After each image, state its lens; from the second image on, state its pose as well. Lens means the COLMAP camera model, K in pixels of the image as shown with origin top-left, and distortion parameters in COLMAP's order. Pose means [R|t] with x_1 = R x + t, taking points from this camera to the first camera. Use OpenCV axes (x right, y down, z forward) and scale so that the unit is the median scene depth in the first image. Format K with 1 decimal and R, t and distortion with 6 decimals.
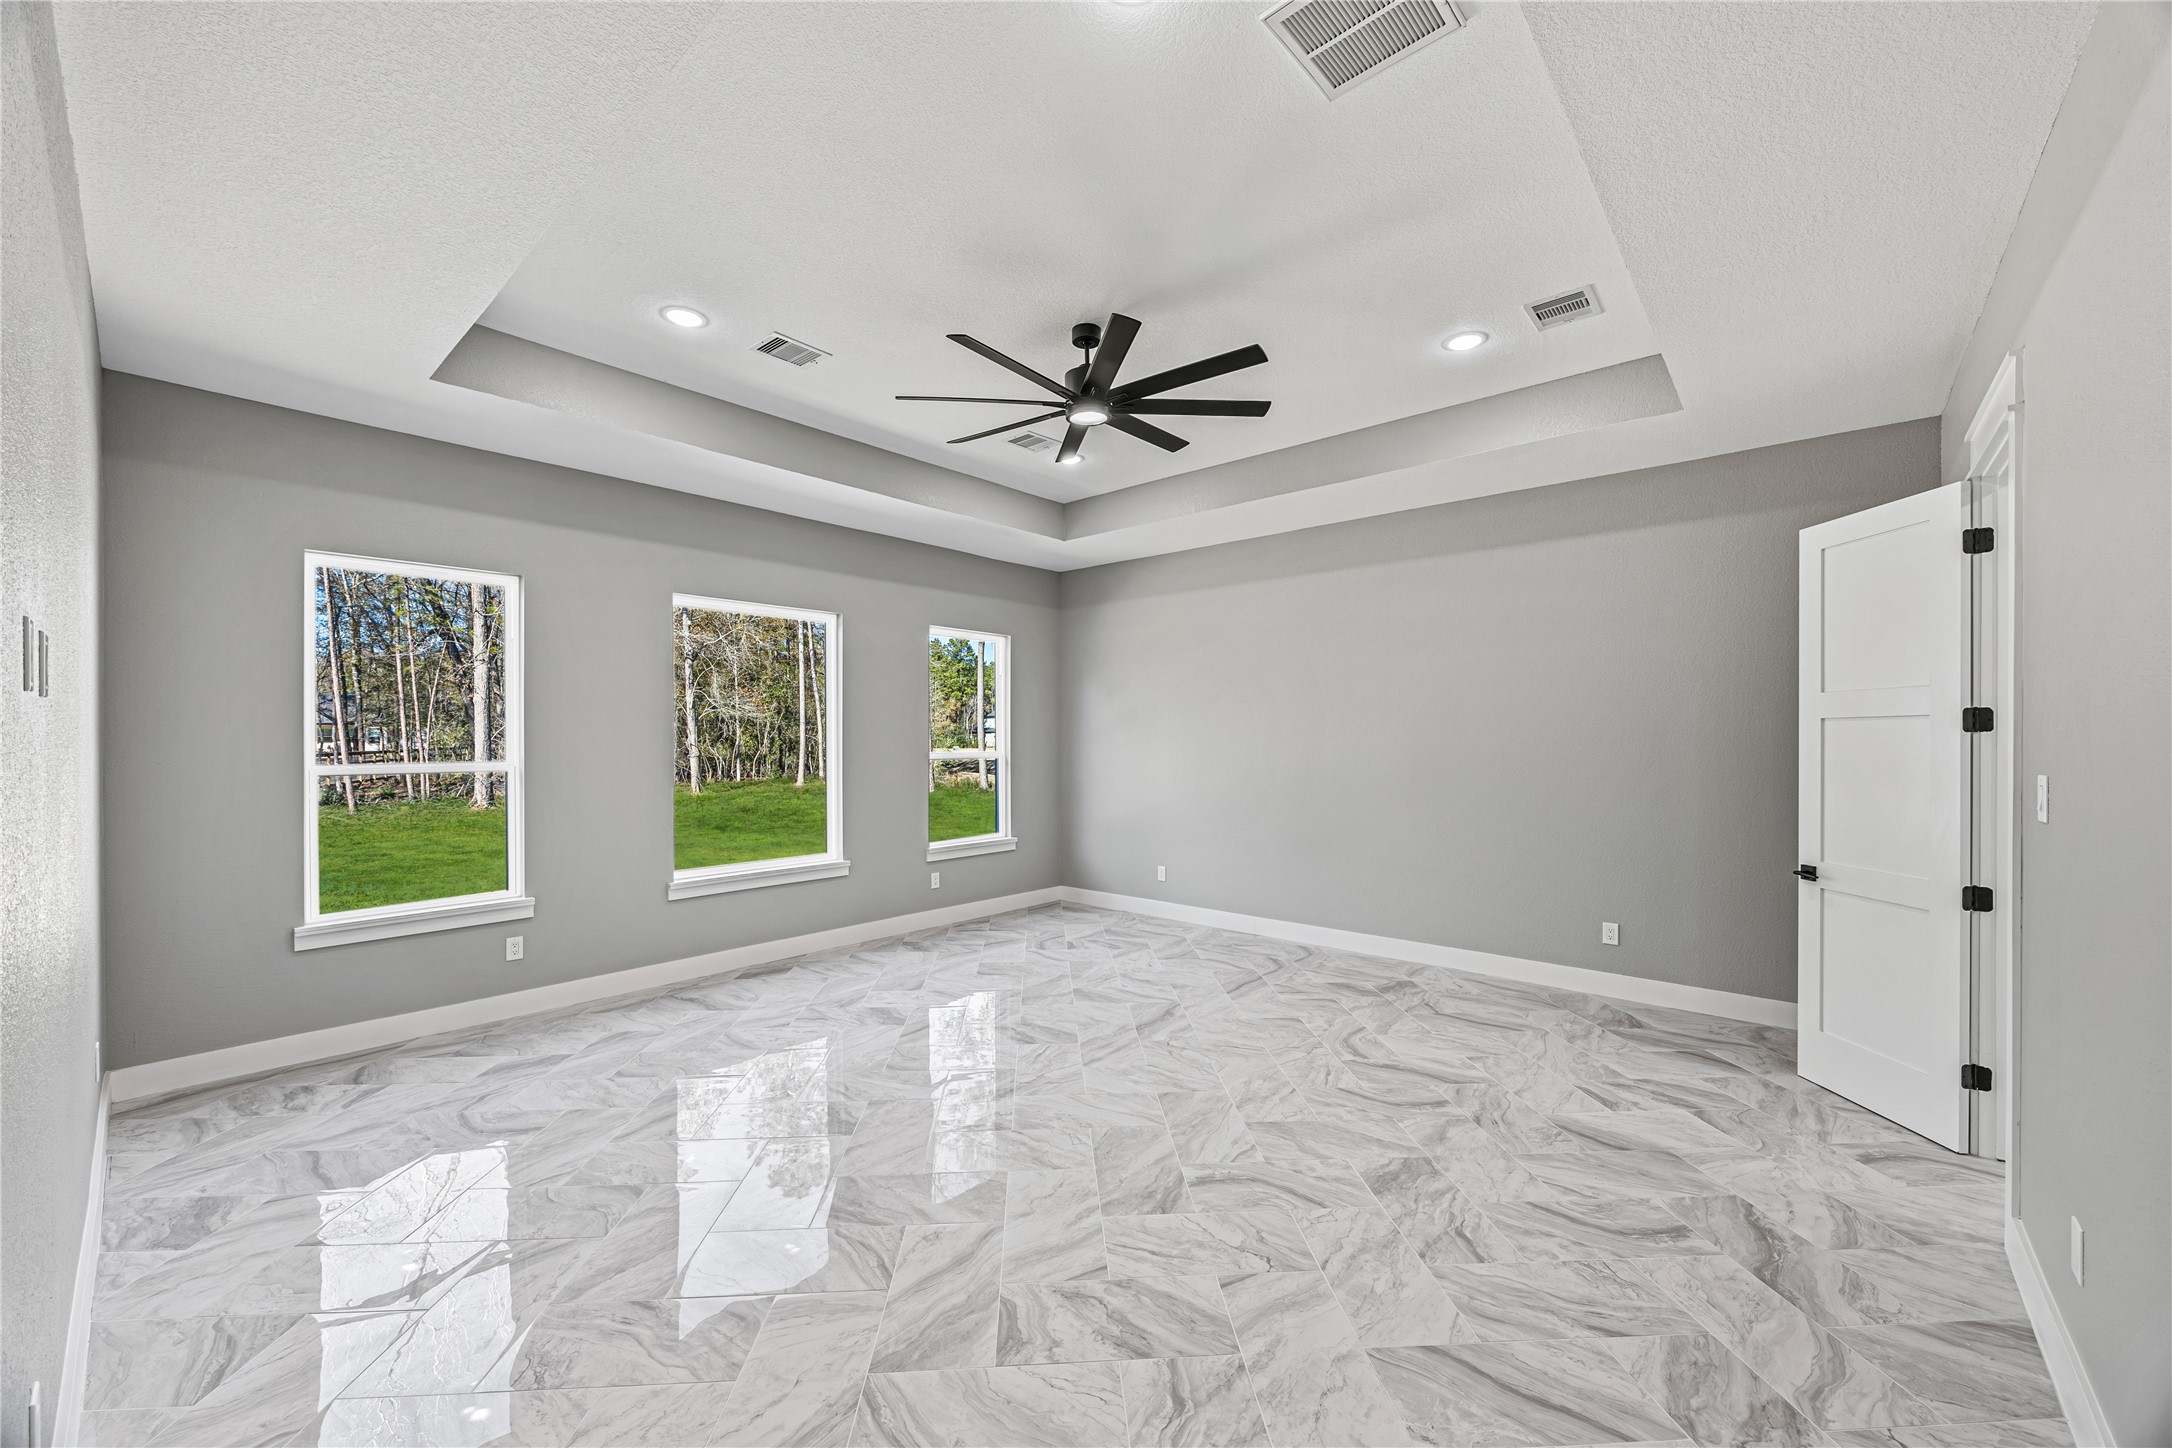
lens RADIAL K [[827.1, 0, 1089.5], [0, 827.1, 738.0], [0, 0, 1]] dist [-0.004741, 0.000703]
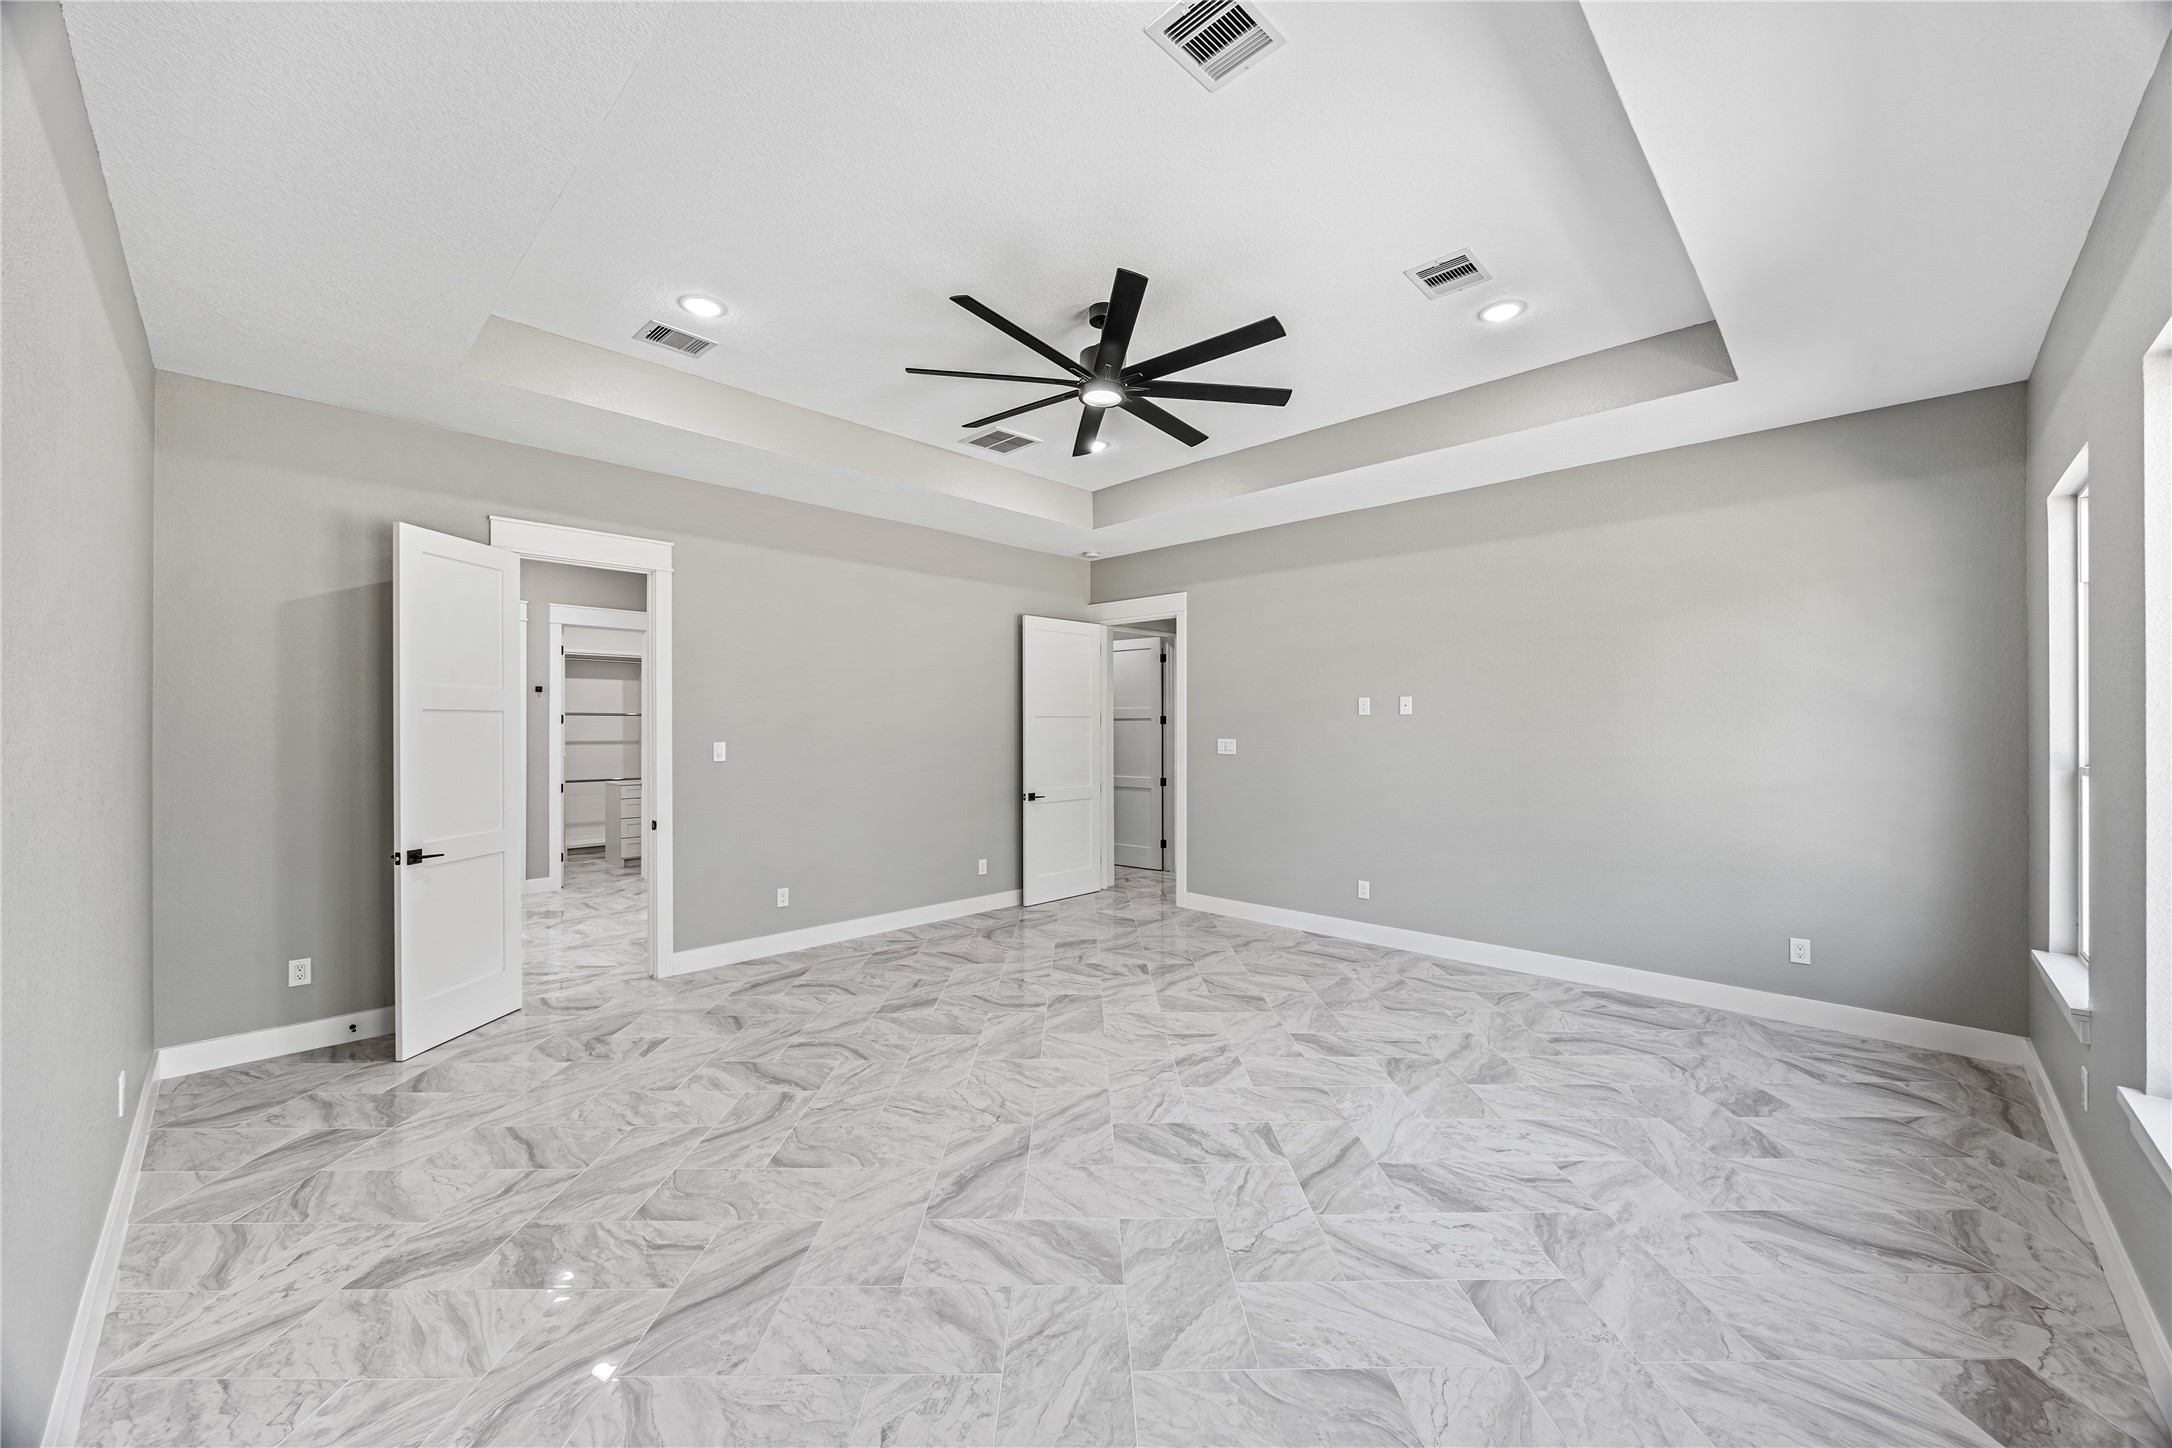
lens RADIAL K [[827.1, 0, 1095.2], [0, 827.1, 722.7], [0, 0, 1]] dist [-0.004741, 0.000703]
pose [[-0.999111, 0.002981, 0.042045, -0.036144], [0.002829, 0.999989, -0.003661, -0.000890], [-0.042055, -0.003538, -0.999109, 2.096441]]
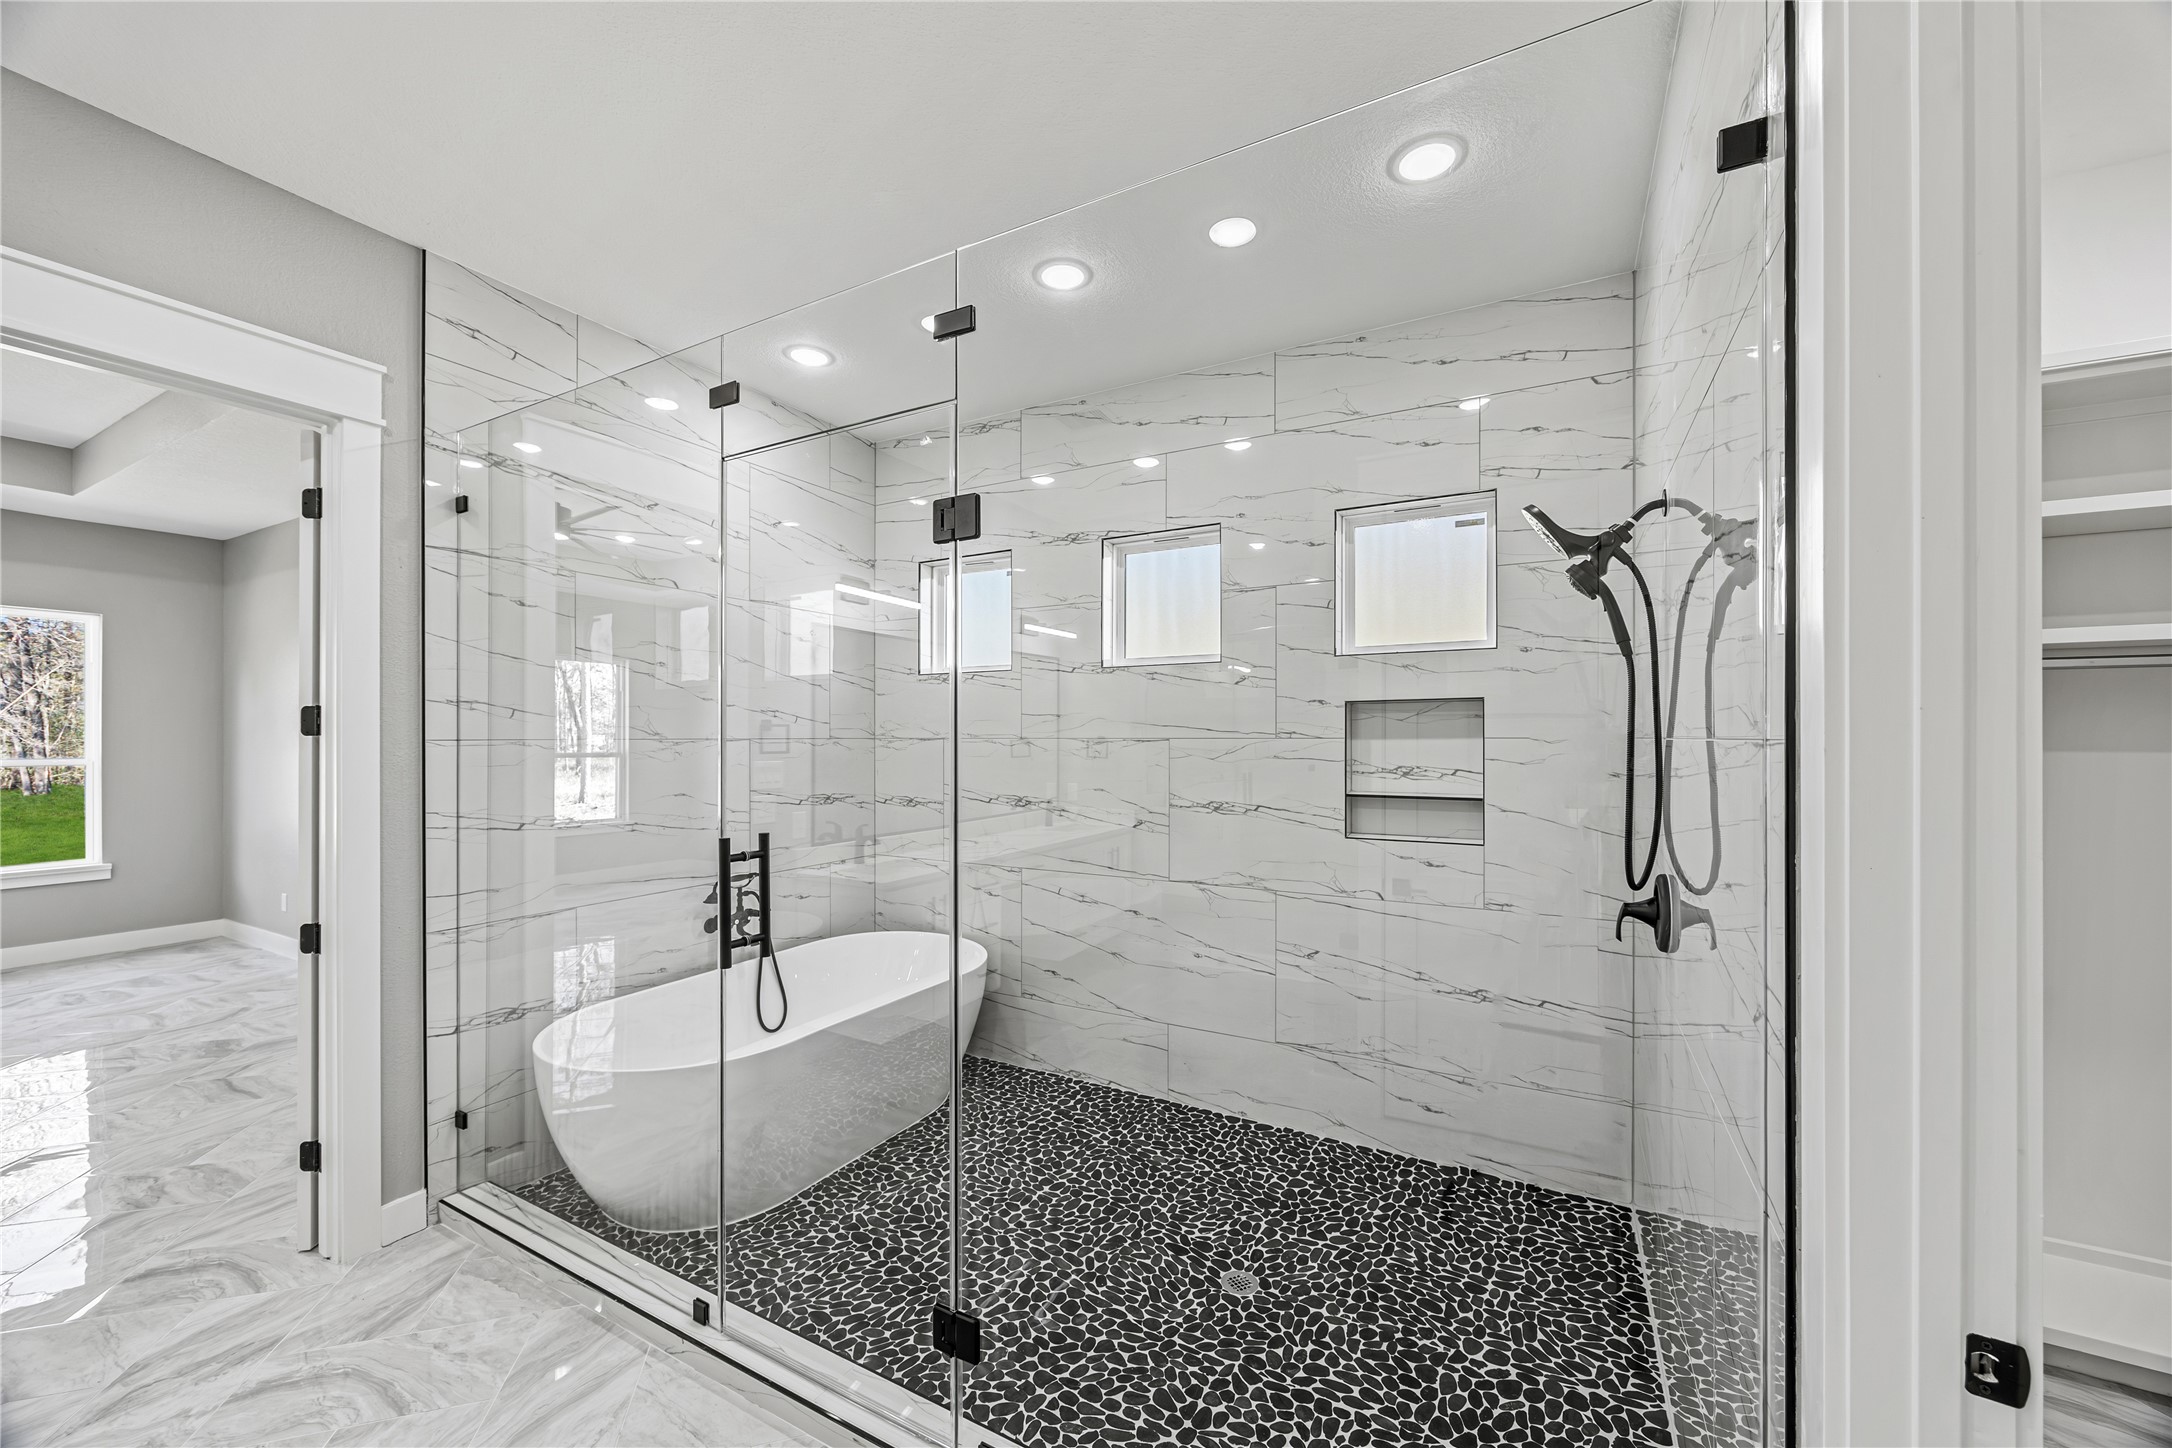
lens RADIAL K [[827.1, 0, 1092.5], [0, 827.1, 736.8], [0, 0, 1]] dist [-0.004741, 0.000703]
pose [[0.976109, 0.000116, 0.217281, 1.420062], [-0.000773, 0.999995, 0.002937, -0.012738], [-0.217279, -0.003035, 0.976105, 0.017522]]
